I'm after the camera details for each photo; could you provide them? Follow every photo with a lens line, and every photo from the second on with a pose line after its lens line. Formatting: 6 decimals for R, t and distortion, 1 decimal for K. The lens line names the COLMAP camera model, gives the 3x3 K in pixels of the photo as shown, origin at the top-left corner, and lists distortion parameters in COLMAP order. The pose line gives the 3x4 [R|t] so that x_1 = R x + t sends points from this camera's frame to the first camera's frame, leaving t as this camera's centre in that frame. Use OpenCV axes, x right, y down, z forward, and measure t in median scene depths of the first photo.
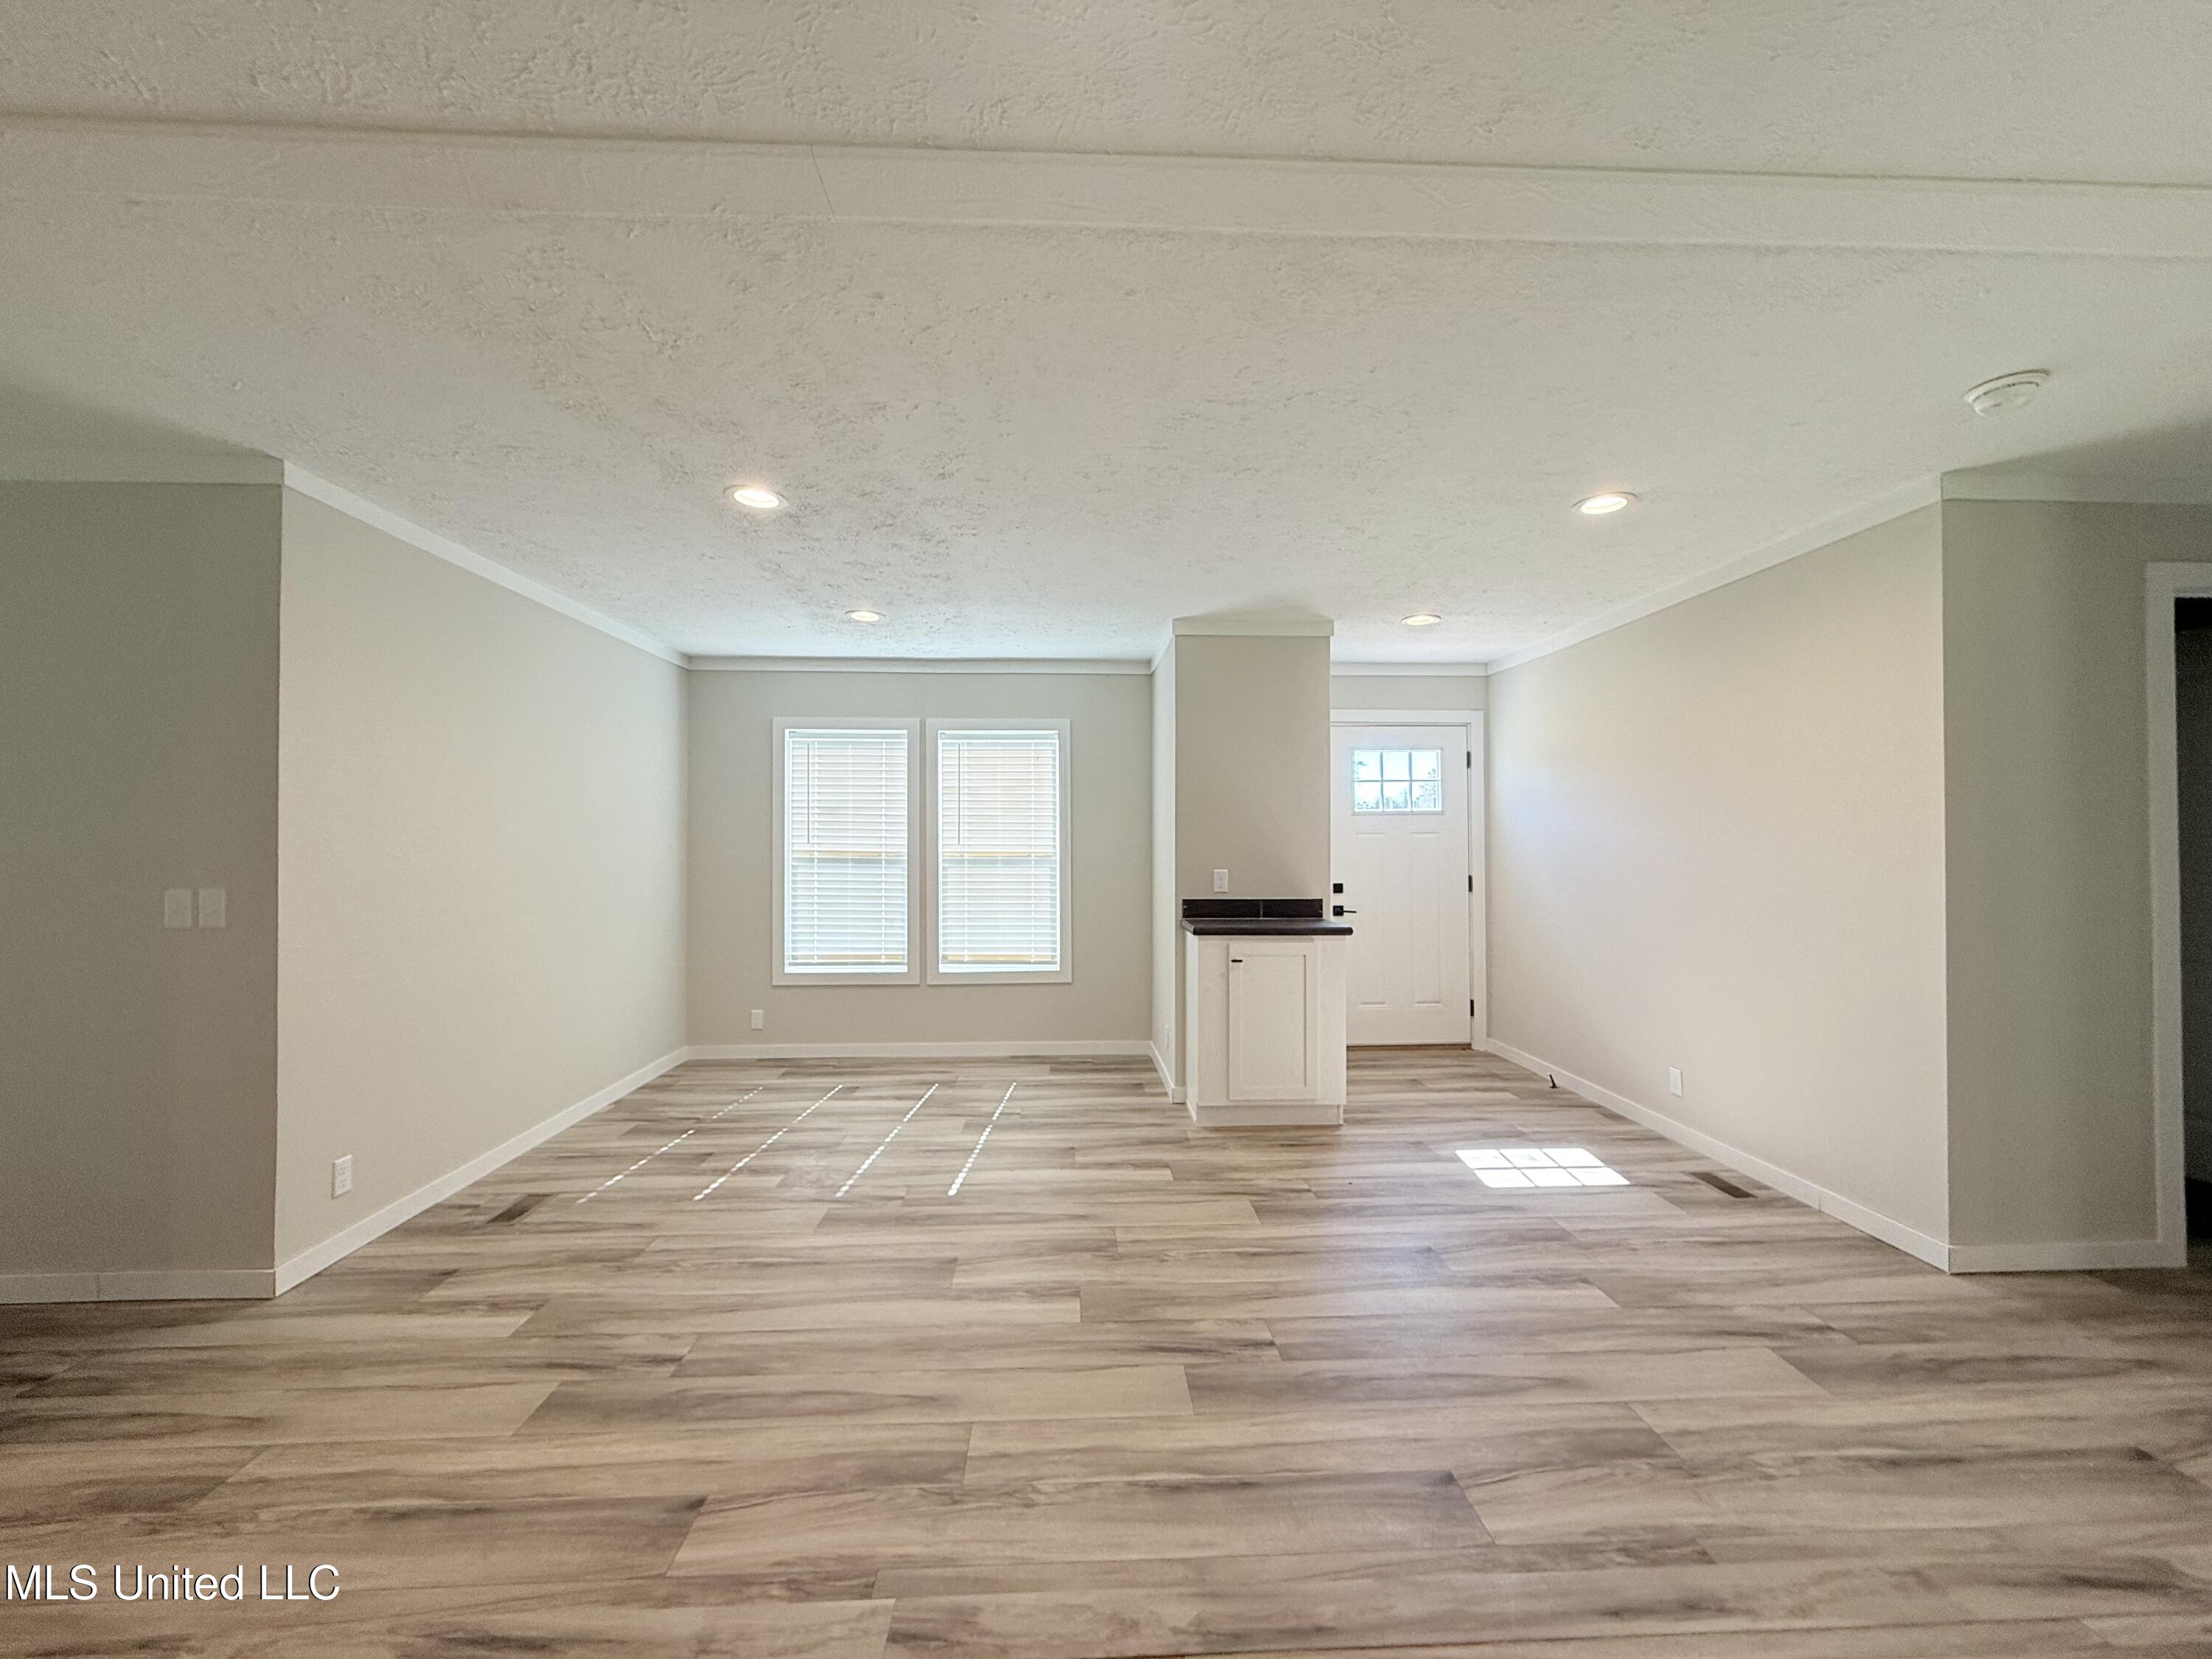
lens RADIAL K [[877.0, 0, 1104.3], [0, 877.0, 829.4], [0, 0, 1]] dist [0.002139, -0.000500]
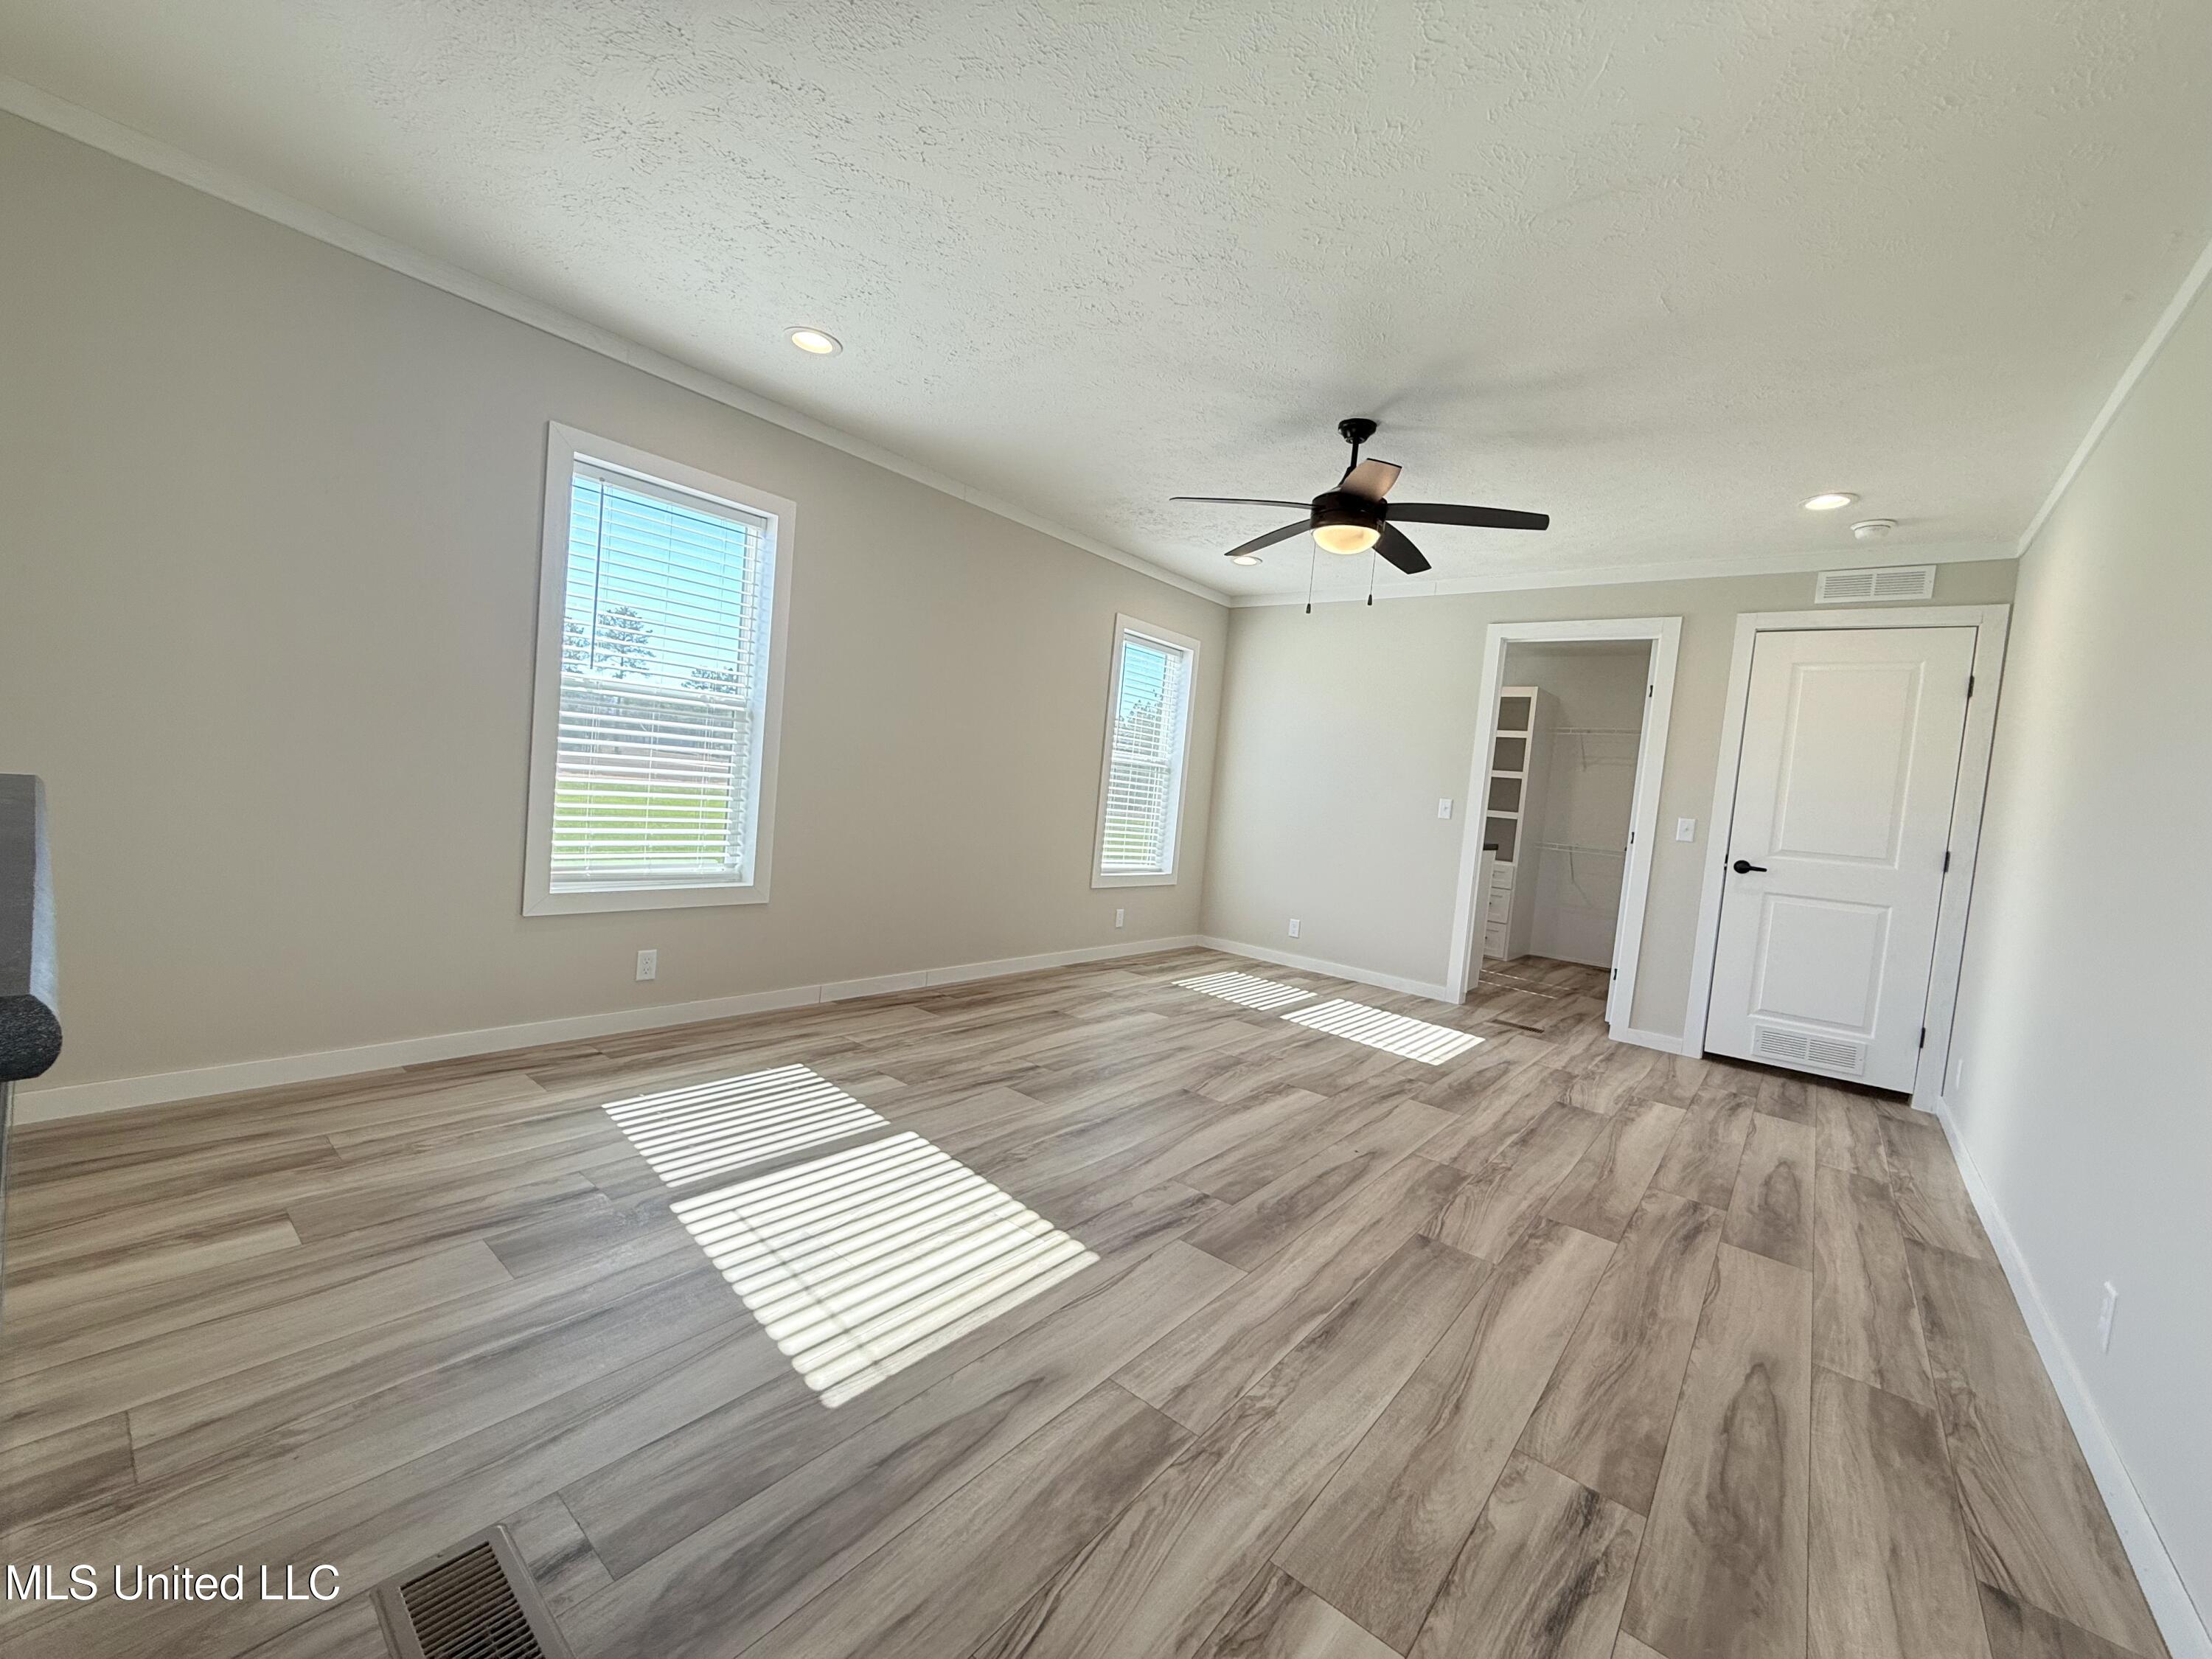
lens RADIAL K [[877.0, 0, 1105.7], [0, 877.0, 840.1], [0, 0, 1]] dist [0.002139, -0.000500]
pose [[0.666791, 0.016251, 0.745068, -0.790722], [-0.102879, 0.992197, 0.070429, 0.142622], [-0.738110, -0.123613, 0.663260, 0.561909]]
